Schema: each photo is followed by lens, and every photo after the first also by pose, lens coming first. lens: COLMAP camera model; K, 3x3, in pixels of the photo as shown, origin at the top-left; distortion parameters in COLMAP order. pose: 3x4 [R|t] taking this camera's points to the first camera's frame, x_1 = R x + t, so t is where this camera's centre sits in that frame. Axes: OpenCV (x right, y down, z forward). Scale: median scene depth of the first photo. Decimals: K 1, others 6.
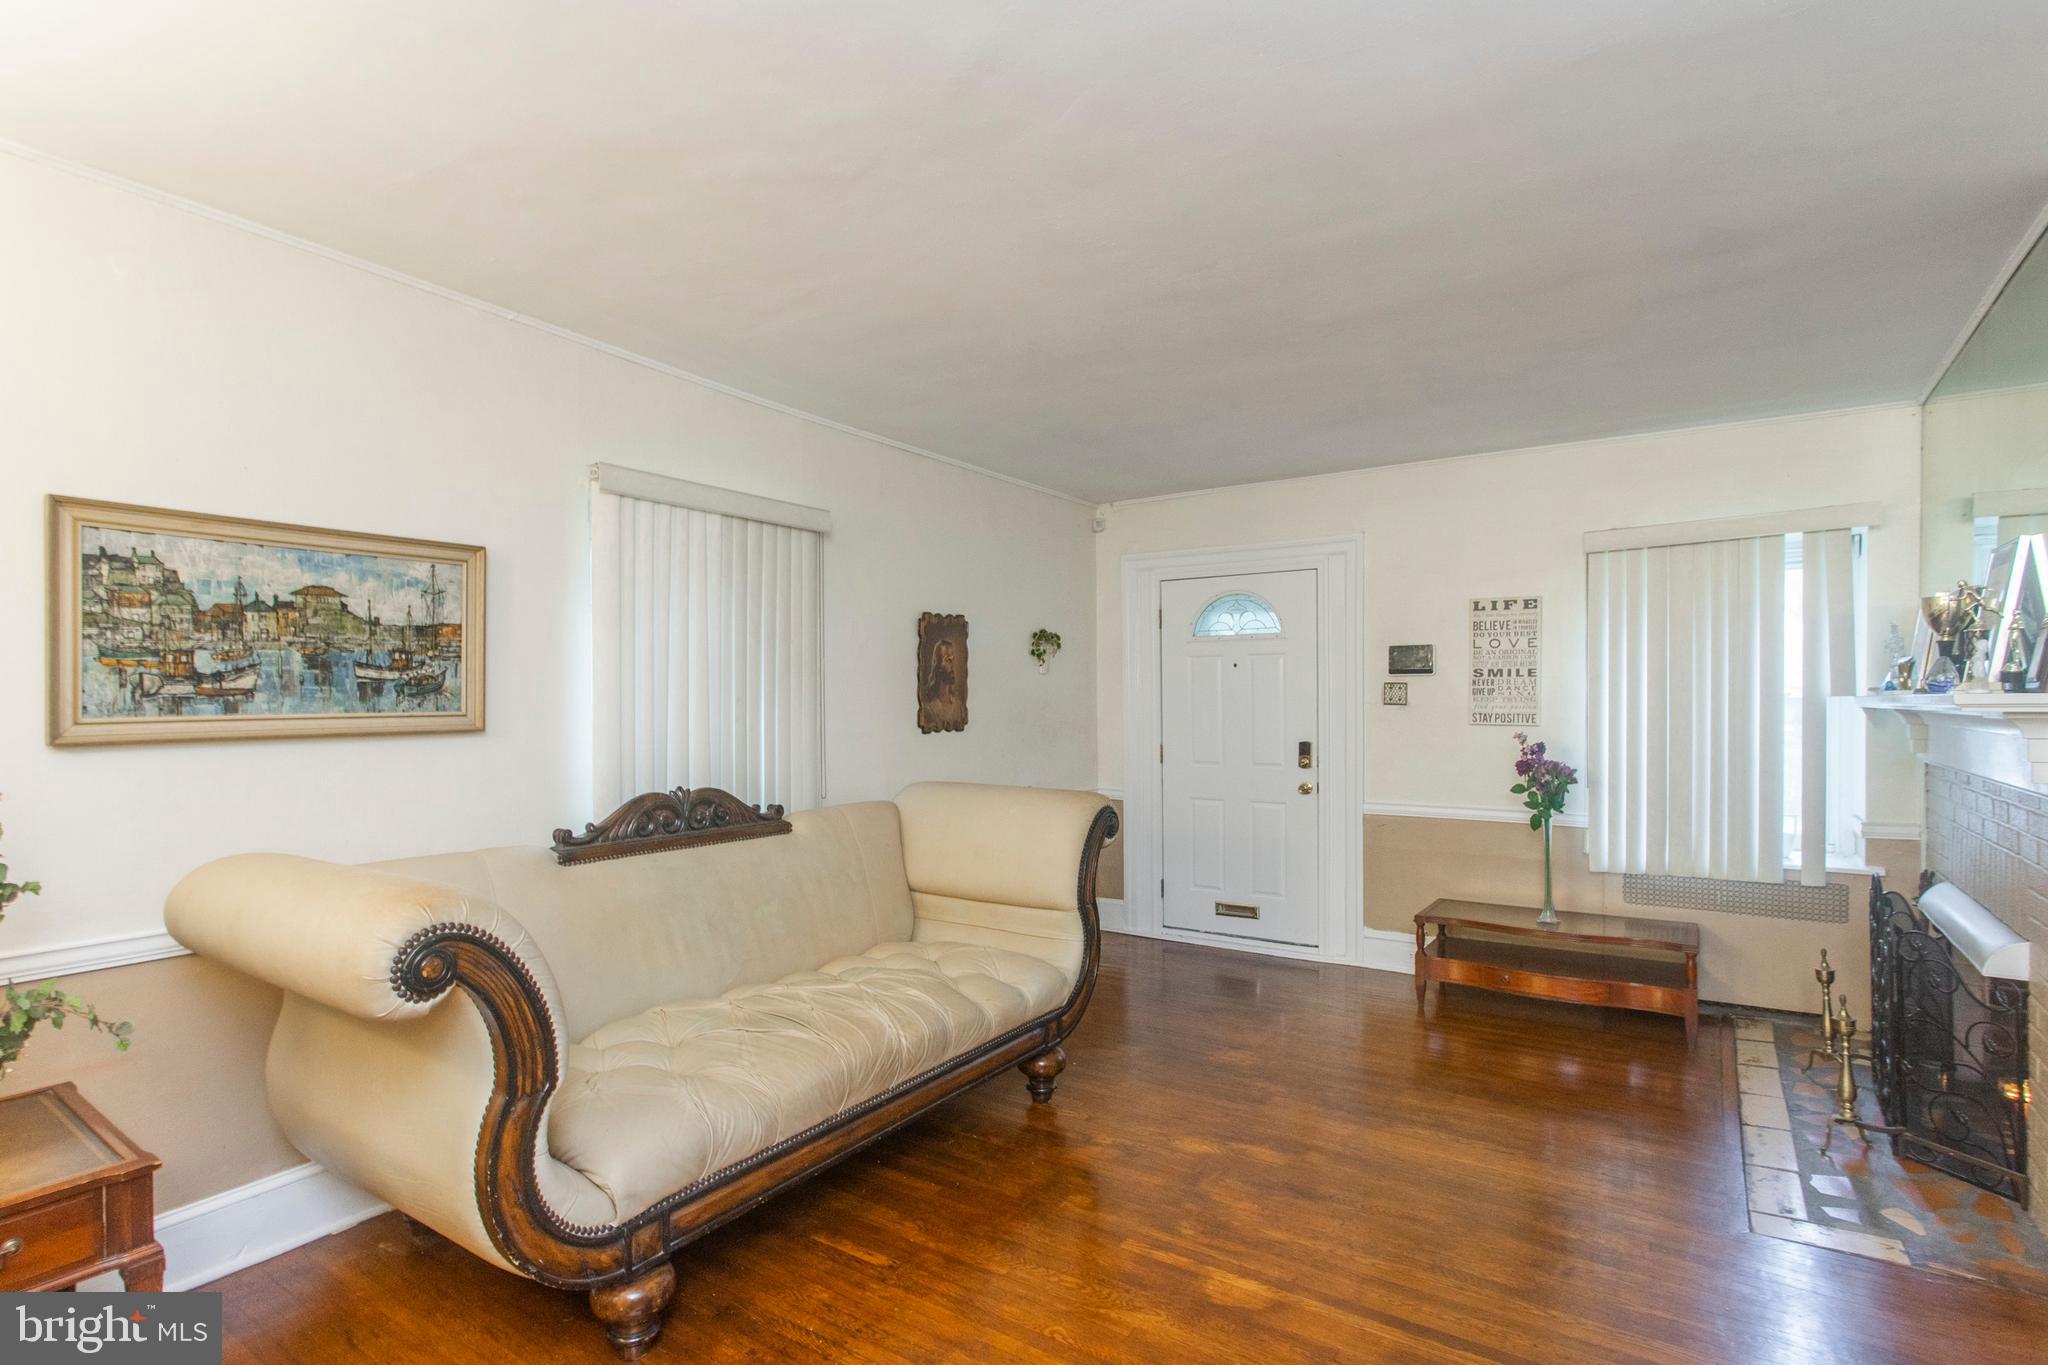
lens RADIAL K [[985.6, 0, 1021.6], [0, 985.6, 702.6], [0, 0, 1]] dist [-0.004528, 0.000085]
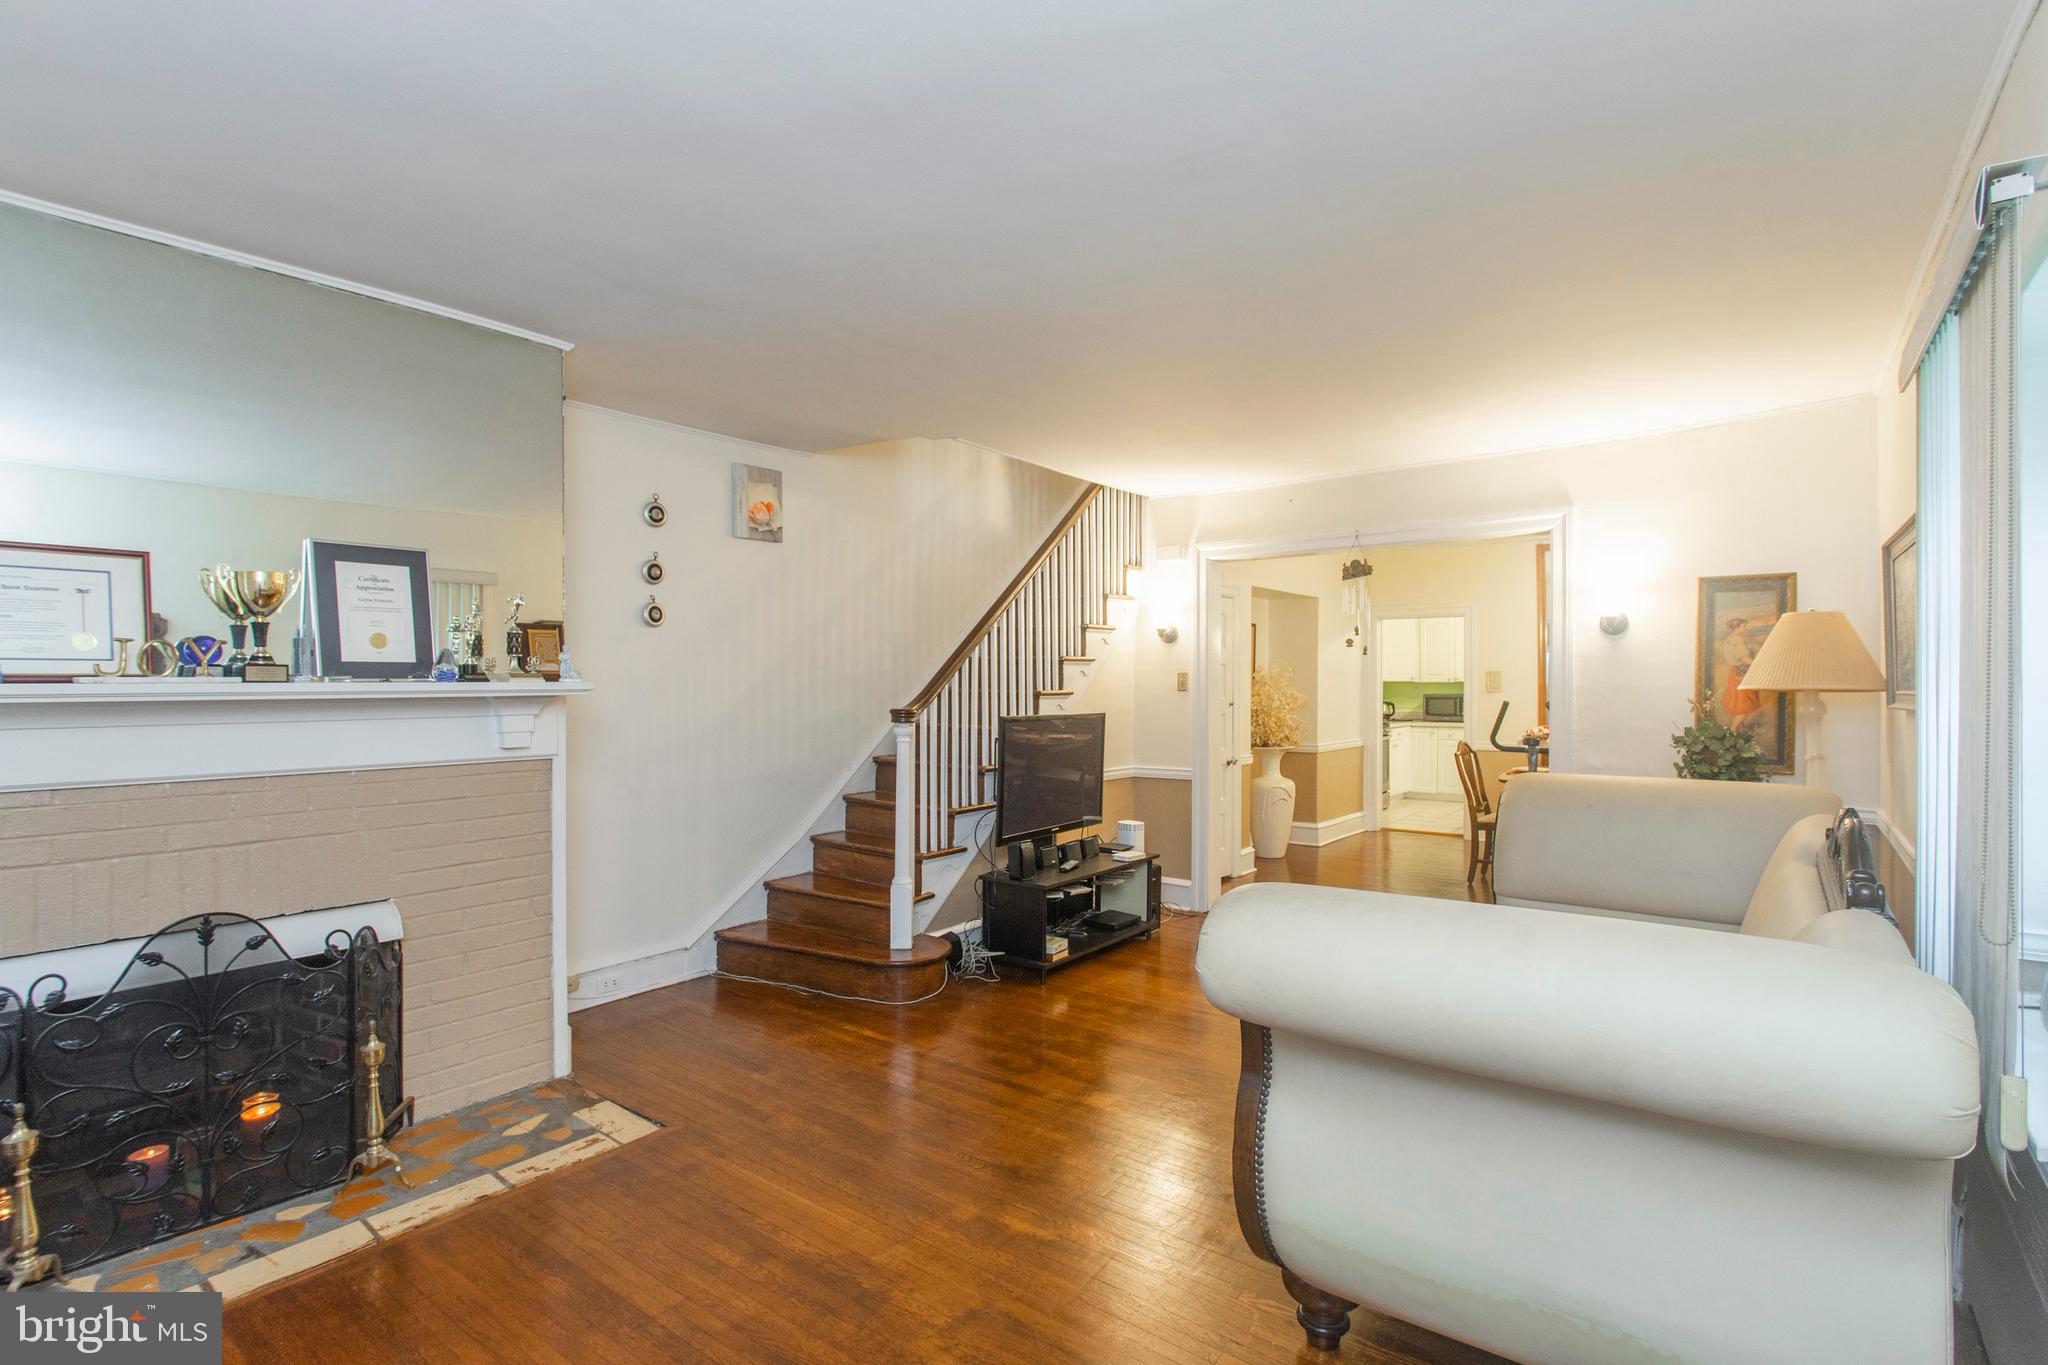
lens RADIAL K [[985.6, 0, 1023.8], [0, 985.6, 686.6], [0, 0, 1]] dist [-0.004528, 0.000085]
pose [[-0.997753, 0.006499, 0.066688, 0.127845], [0.007125, 0.999933, 0.009160, -0.006642], [-0.066624, 0.009615, -0.997732, 1.262273]]
